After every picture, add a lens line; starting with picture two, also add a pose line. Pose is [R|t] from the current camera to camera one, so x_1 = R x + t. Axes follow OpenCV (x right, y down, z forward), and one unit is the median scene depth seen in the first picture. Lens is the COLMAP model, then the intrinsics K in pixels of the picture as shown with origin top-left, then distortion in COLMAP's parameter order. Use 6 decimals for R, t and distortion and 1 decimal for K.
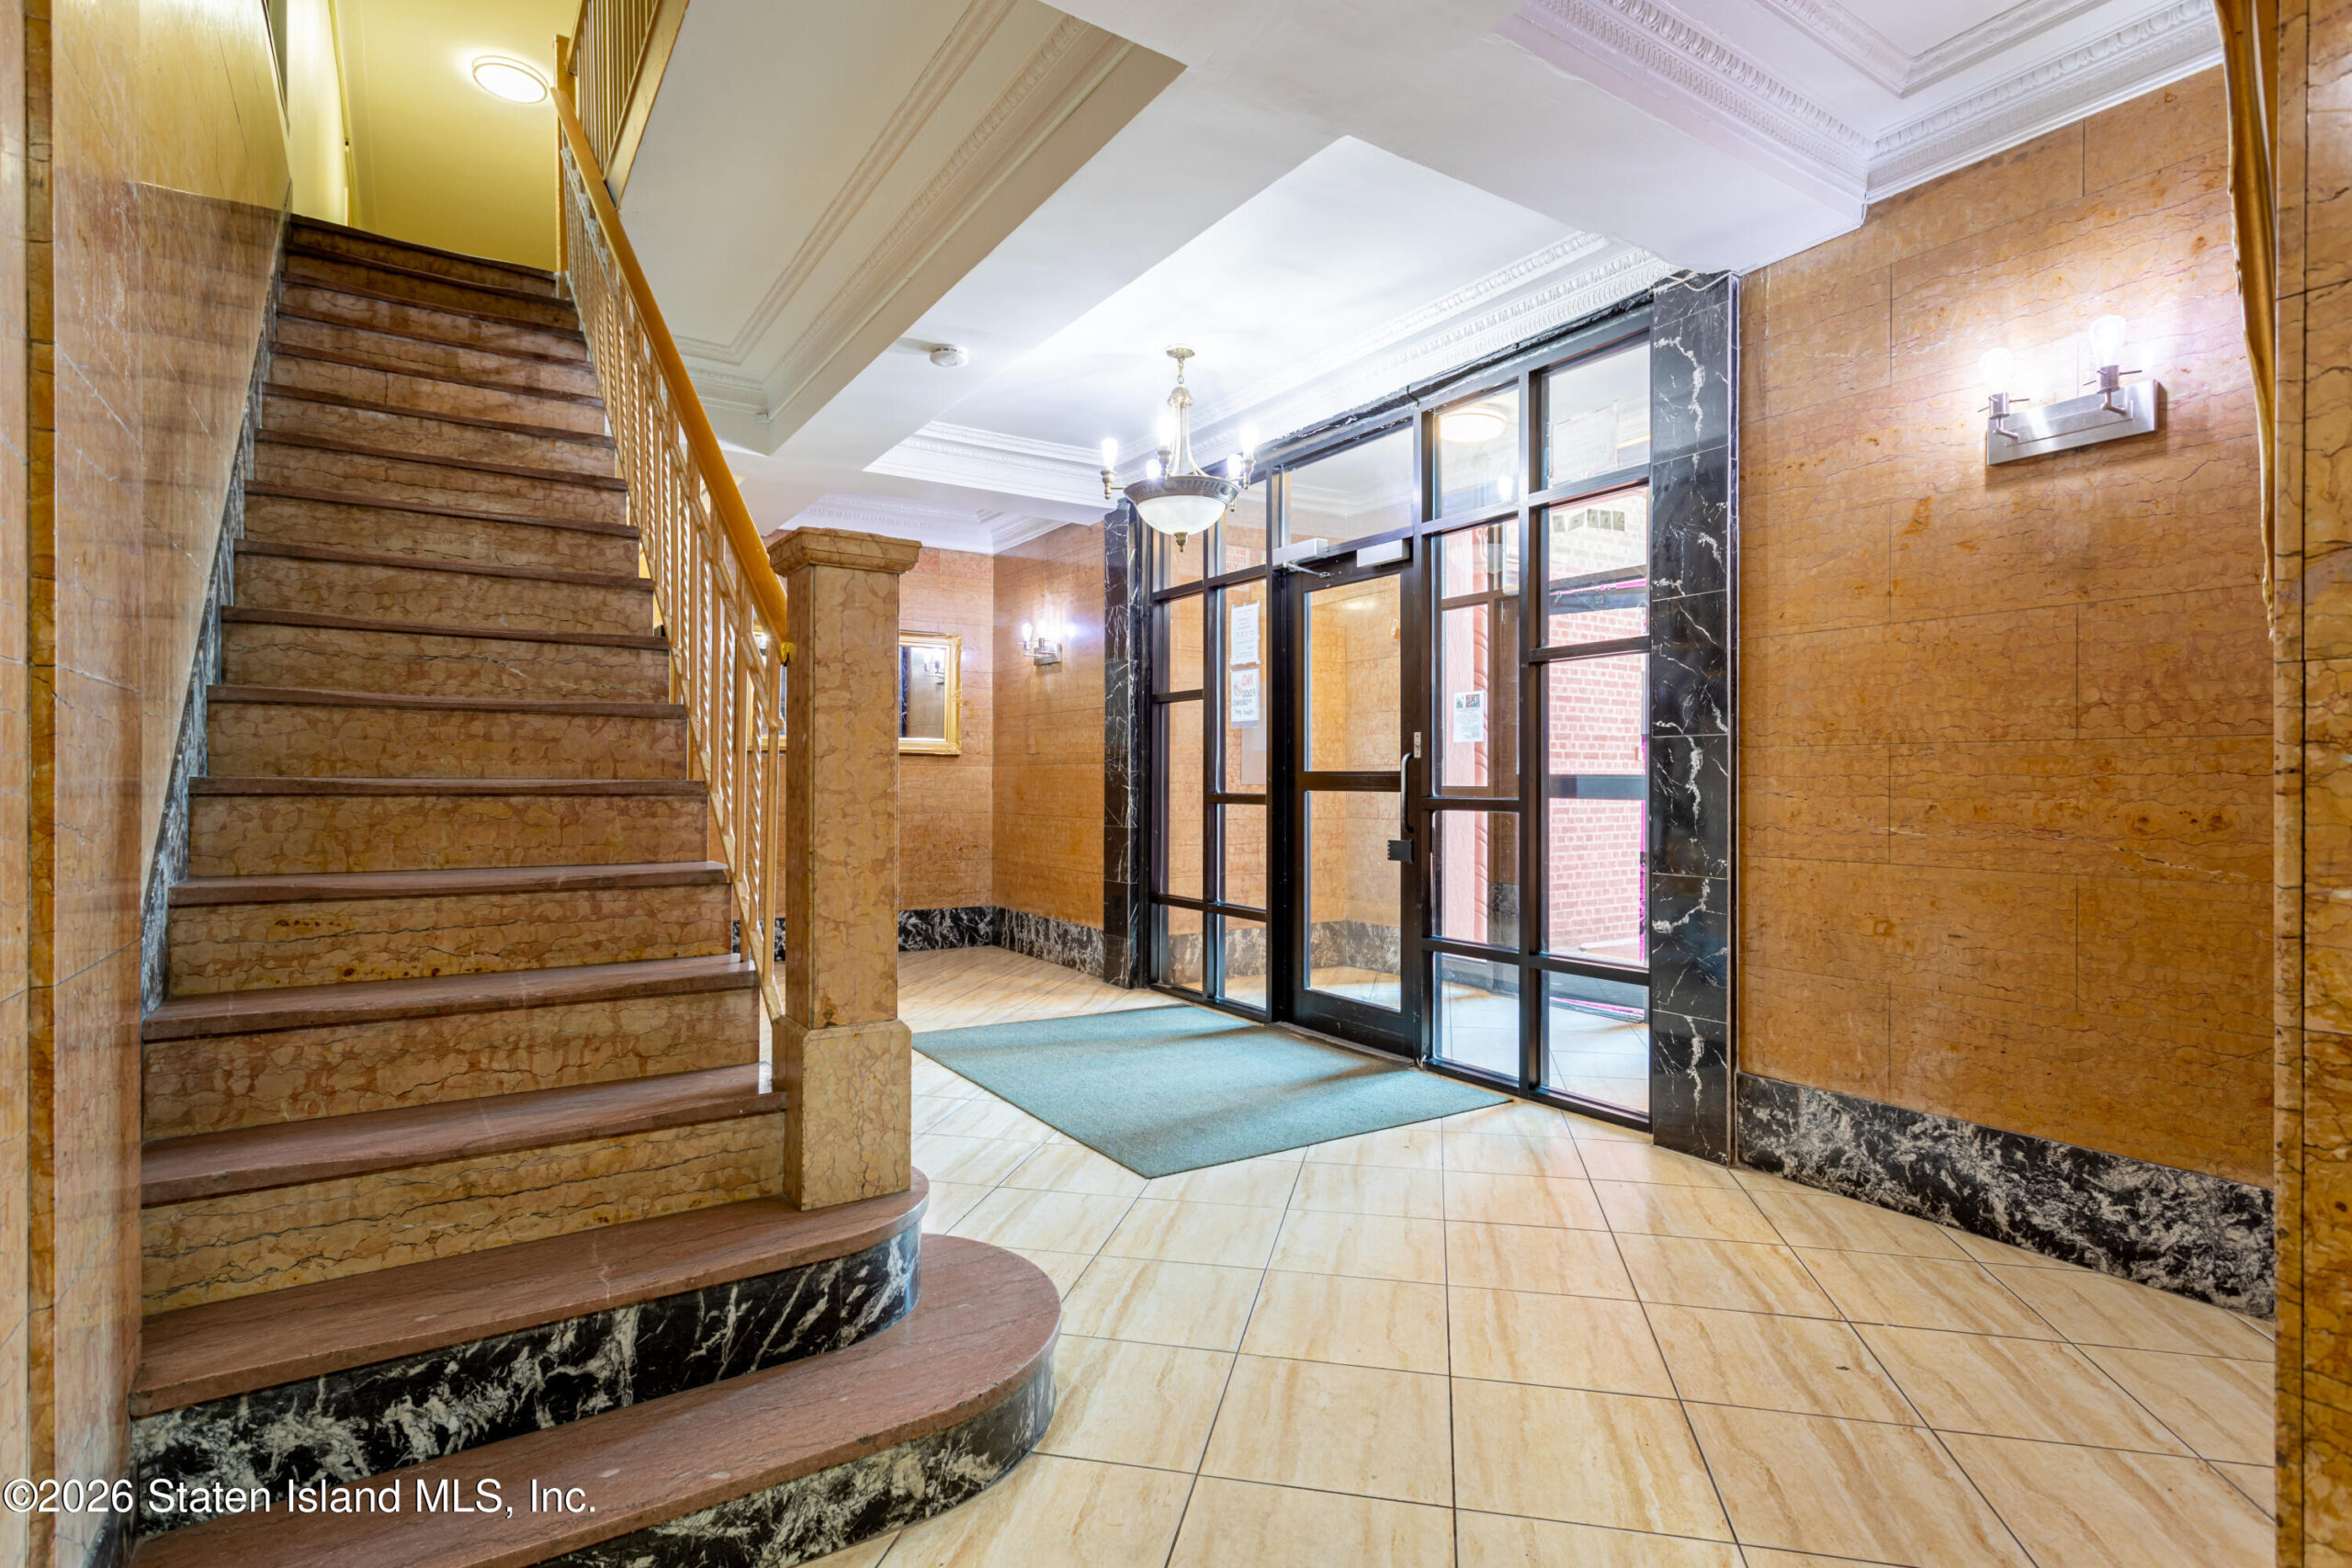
lens RADIAL K [[1122.6, 0, 1174.6], [0, 1122.6, 775.3], [0, 0, 1]] dist [0.002607, 0.000449]
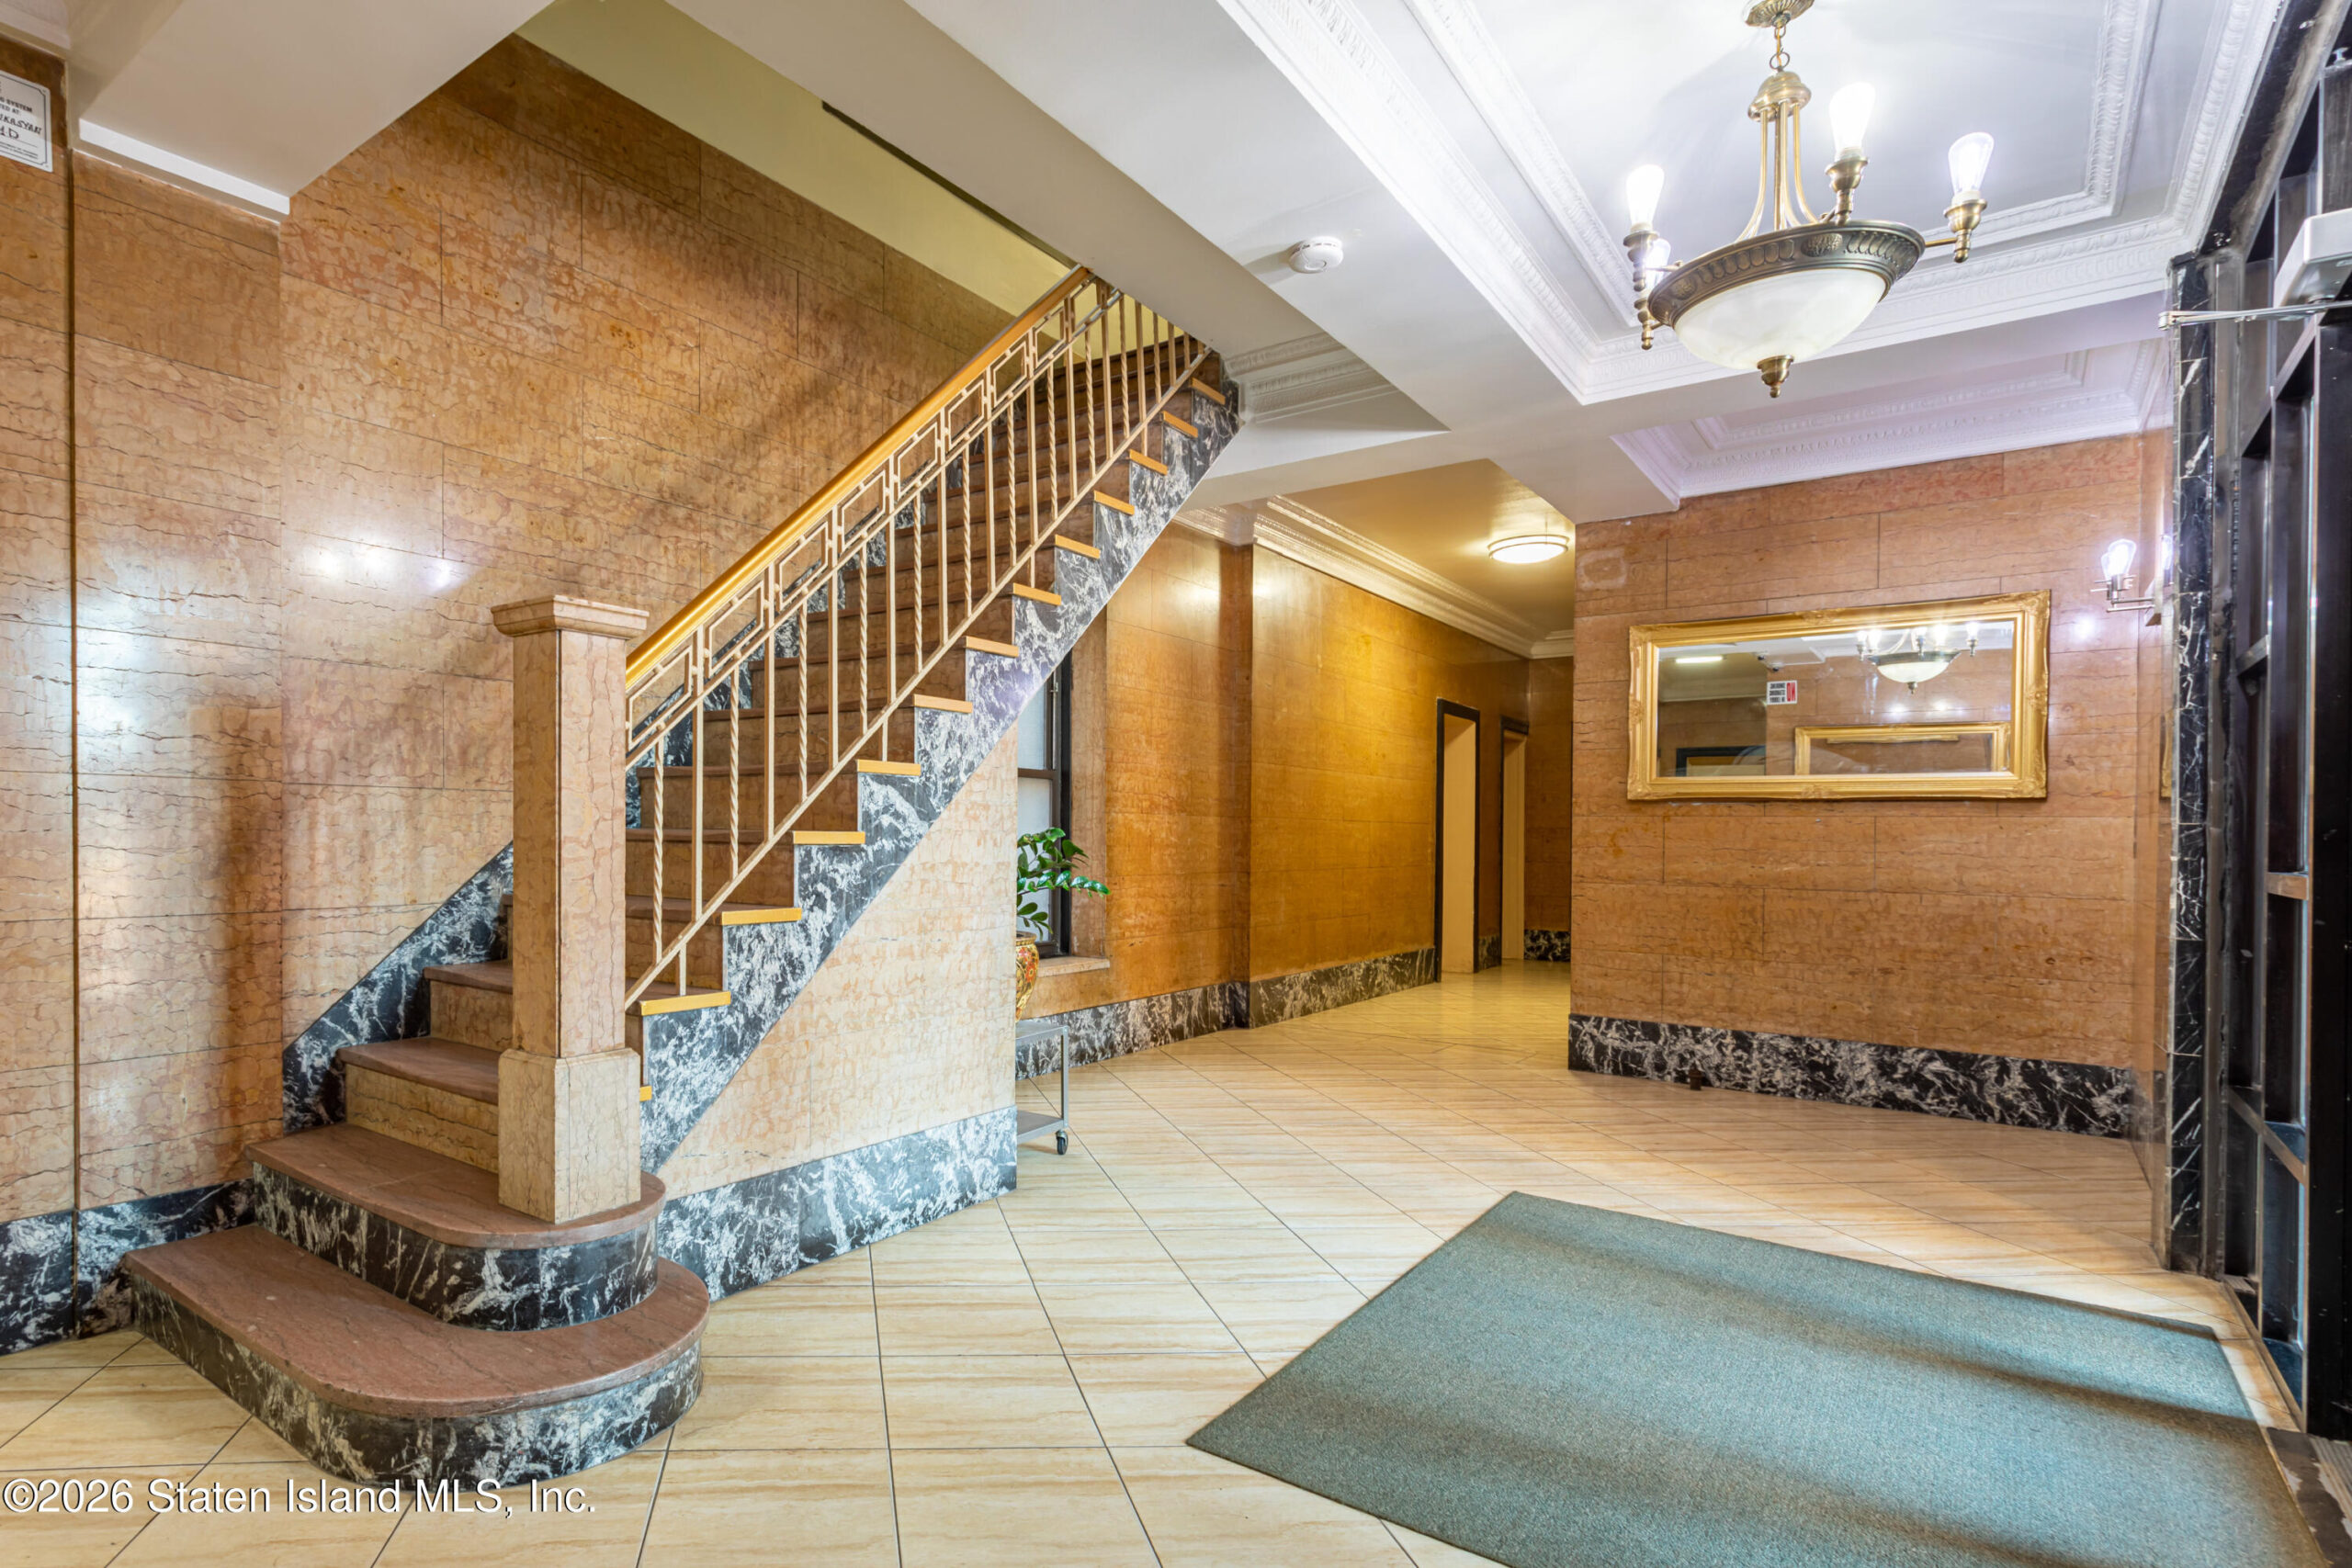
lens RADIAL K [[1352.2, 0, 1174.7], [0, 1352.2, 853.8], [0, 0, 1]] dist [-0.000291, -0.000120]
pose [[0.297074, 0.016846, -0.954706, 0.667800], [-0.004774, 0.999858, 0.016157, 0.002356], [0.954843, -0.000242, 0.297112, 0.700633]]
